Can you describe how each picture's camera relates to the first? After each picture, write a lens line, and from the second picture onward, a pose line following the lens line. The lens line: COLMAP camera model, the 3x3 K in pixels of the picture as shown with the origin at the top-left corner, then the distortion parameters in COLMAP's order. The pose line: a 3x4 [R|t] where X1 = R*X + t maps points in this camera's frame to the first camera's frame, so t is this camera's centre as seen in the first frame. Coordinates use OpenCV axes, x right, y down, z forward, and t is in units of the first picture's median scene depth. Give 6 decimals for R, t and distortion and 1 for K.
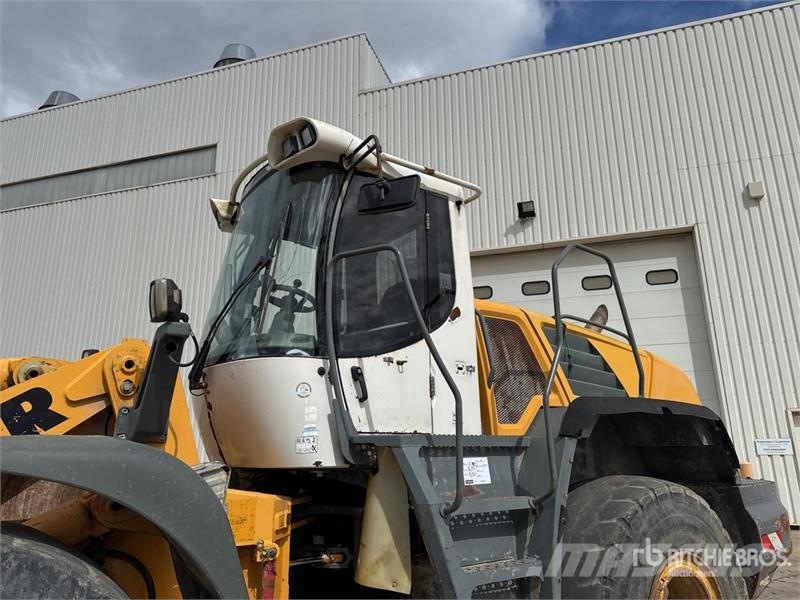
lens RADIAL K [[562.9, 0, 399.2], [0, 562.9, 289.2], [0, 0, 1]] dist [0.087955, -0.114315]
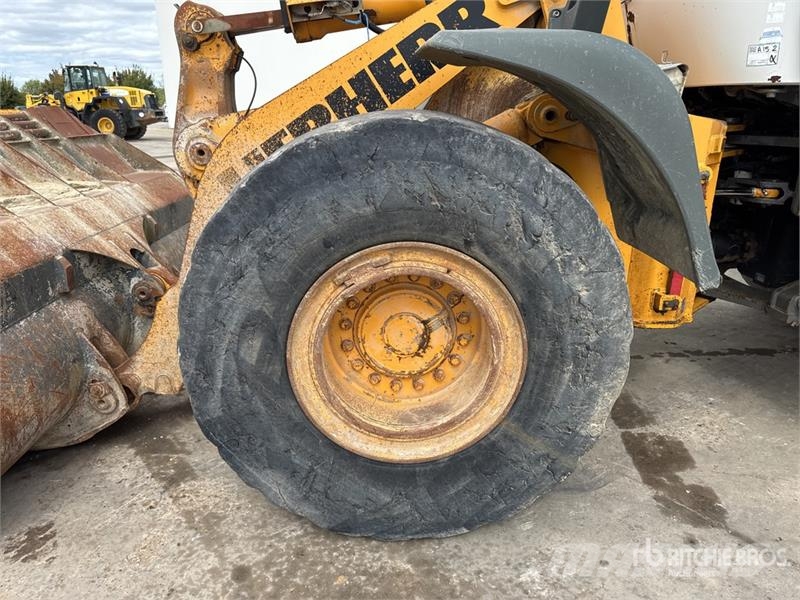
lens RADIAL K [[567.3, 0, 399.9], [0, 567.3, 300.1], [0, 0, 1]] dist [0.027637, -0.036884]
pose [[0.832936, 0.185487, -0.521356, -0.099569], [0.141301, 0.839624, 0.524467, 0.066531], [0.535025, -0.510516, 0.673143, 0.011138]]
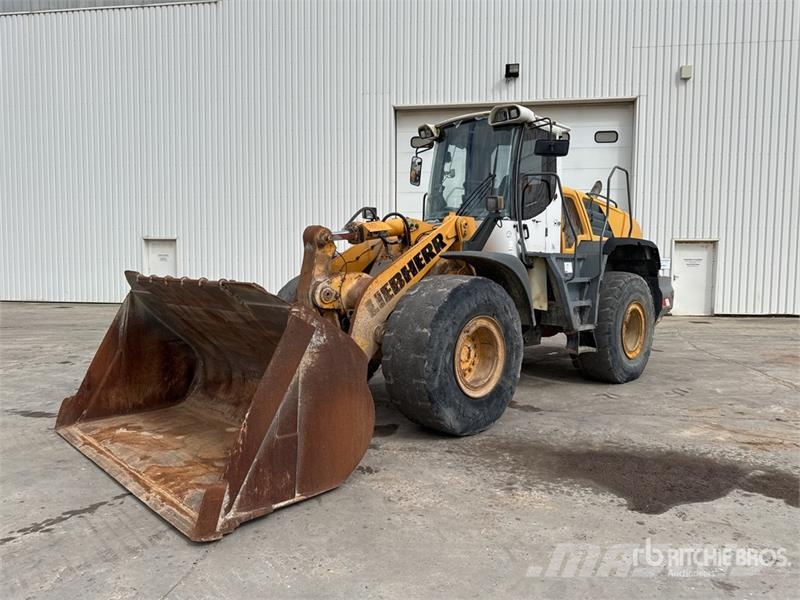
lens RADIAL K [[560.9, 0, 405.9], [0, 560.9, 300.5], [0, 0, 1]] dist [0.082397, -0.113097]
pose [[0.985339, 0.004478, 0.170551, -0.946510], [-0.061227, 0.942346, 0.328991, -0.296145], [-0.159245, -0.334610, 0.928804, -1.166666]]
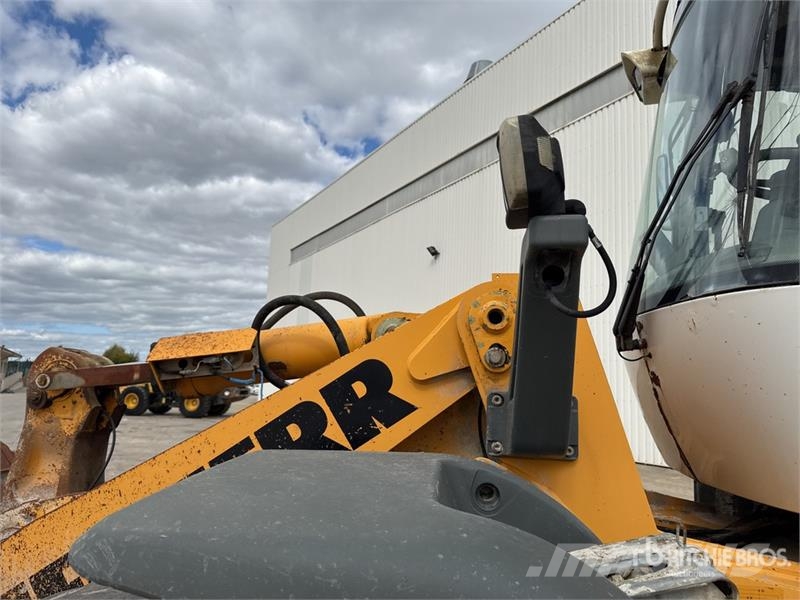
lens RADIAL K [[564.9, 0, 402.4], [0, 564.9, 309.5], [0, 0, 1]] dist [0.053362, -0.045253]
pose [[0.745546, -0.056852, -0.664025, -0.142421], [0.143679, 0.986636, 0.076845, 0.056639], [0.650782, -0.152698, 0.743751, 0.432337]]
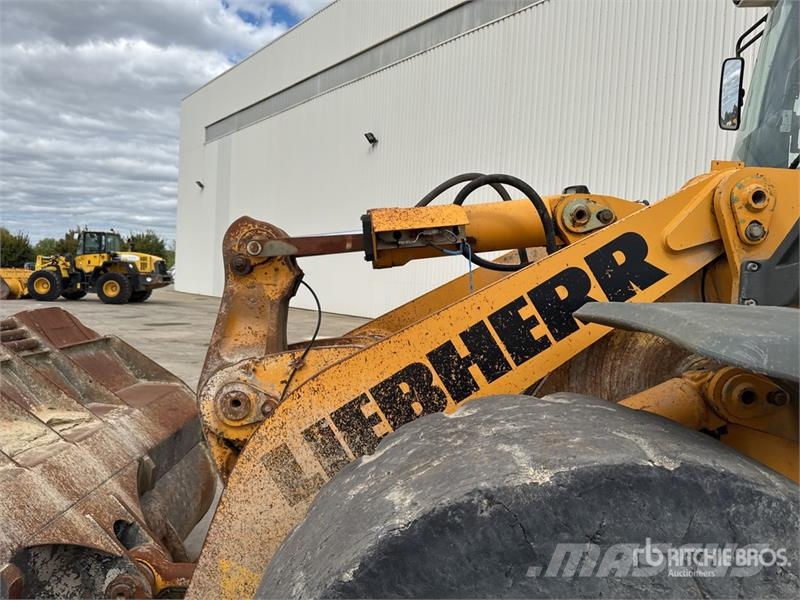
lens RADIAL K [[560.9, 0, 405.9], [0, 560.9, 300.5], [0, 0, 1]] dist [0.082397, -0.113097]
pose [[0.841990, 0.066267, -0.535409, -0.365566], [0.094752, 0.958837, 0.267682, 0.025231], [0.531108, -0.276116, 0.801052, 0.179895]]
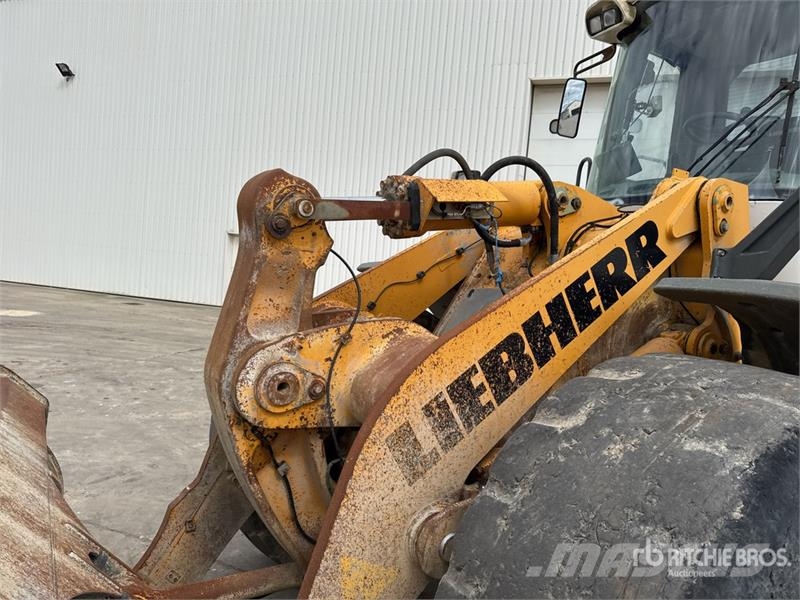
lens RADIAL K [[560.9, 0, 405.9], [0, 560.9, 300.5], [0, 0, 1]] dist [0.082397, -0.113097]
pose [[0.995257, 0.089645, -0.037781, -0.745314], [-0.072740, 0.943643, 0.322873, 0.021873], [0.064595, -0.318593, 0.945688, 0.063267]]
